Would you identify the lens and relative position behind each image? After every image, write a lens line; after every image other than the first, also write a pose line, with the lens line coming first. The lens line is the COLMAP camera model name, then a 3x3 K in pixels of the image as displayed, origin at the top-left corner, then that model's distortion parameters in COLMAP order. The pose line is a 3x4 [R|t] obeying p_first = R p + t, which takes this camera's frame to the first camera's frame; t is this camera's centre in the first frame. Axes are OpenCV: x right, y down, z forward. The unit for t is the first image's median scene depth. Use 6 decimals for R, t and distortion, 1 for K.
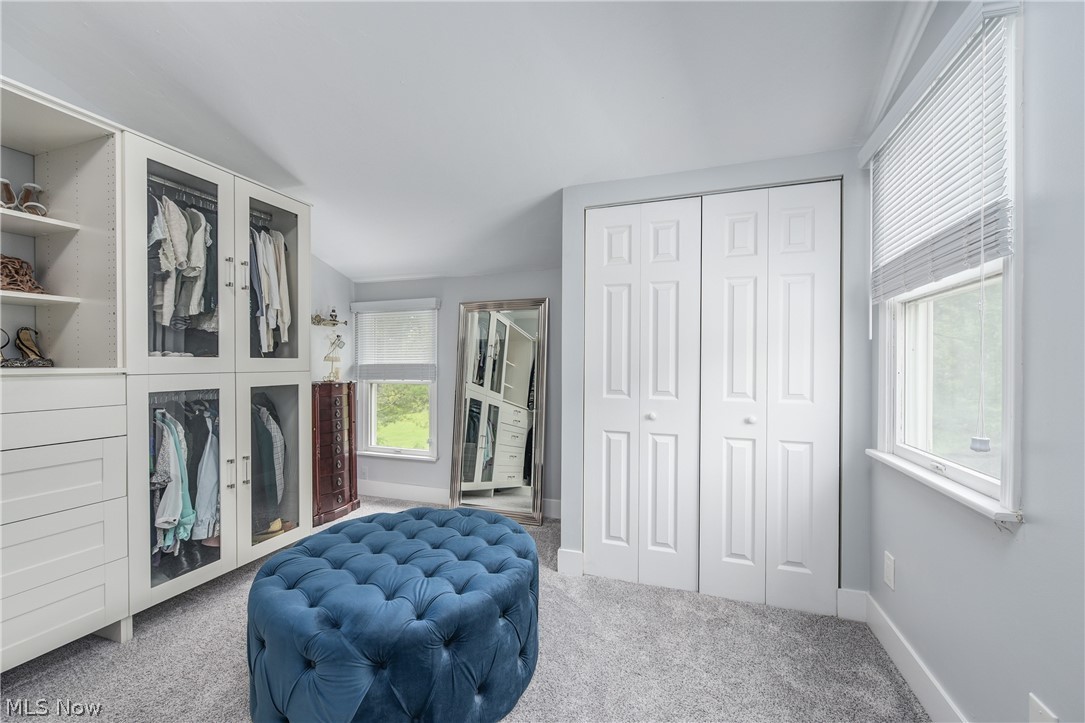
lens RADIAL K [[435.2, 0, 548.4], [0, 435.2, 365.4], [0, 0, 1]] dist [-0.000732, -0.000164]
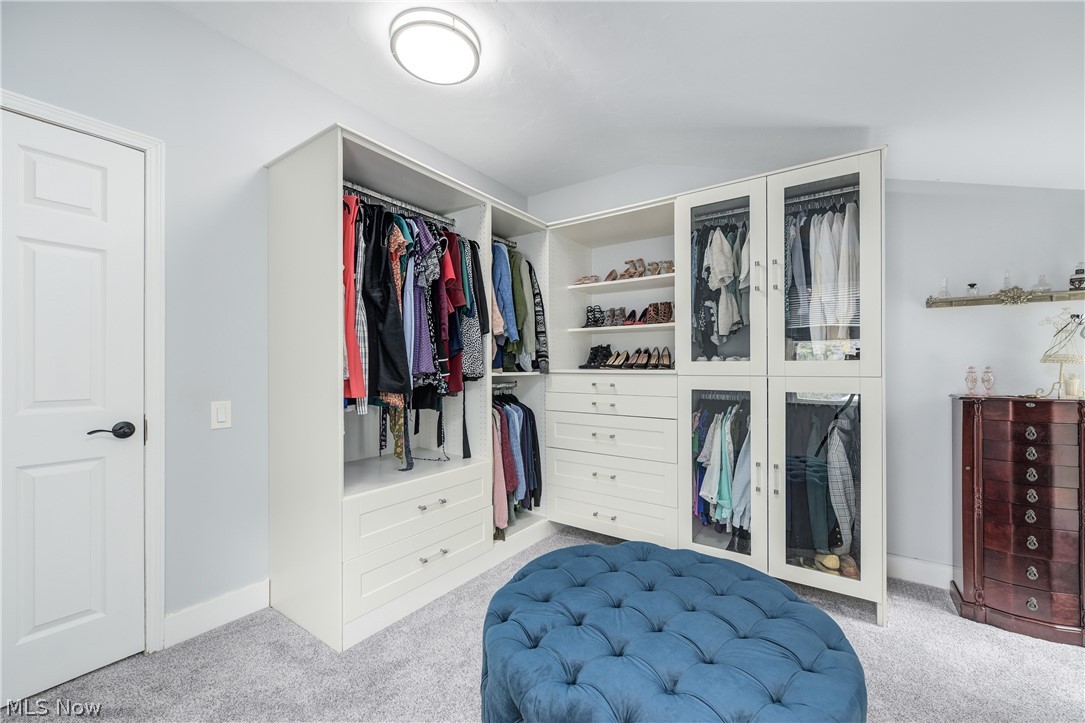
lens RADIAL K [[435.2, 0, 548.4], [0, 435.2, 365.4], [0, 0, 1]] dist [-0.000732, -0.000164]
pose [[-0.277048, -0.004242, -0.960847, 0.383290], [-0.002411, 0.999990, -0.003719, -0.002832], [0.960853, 0.001287, -0.277055, 0.842206]]
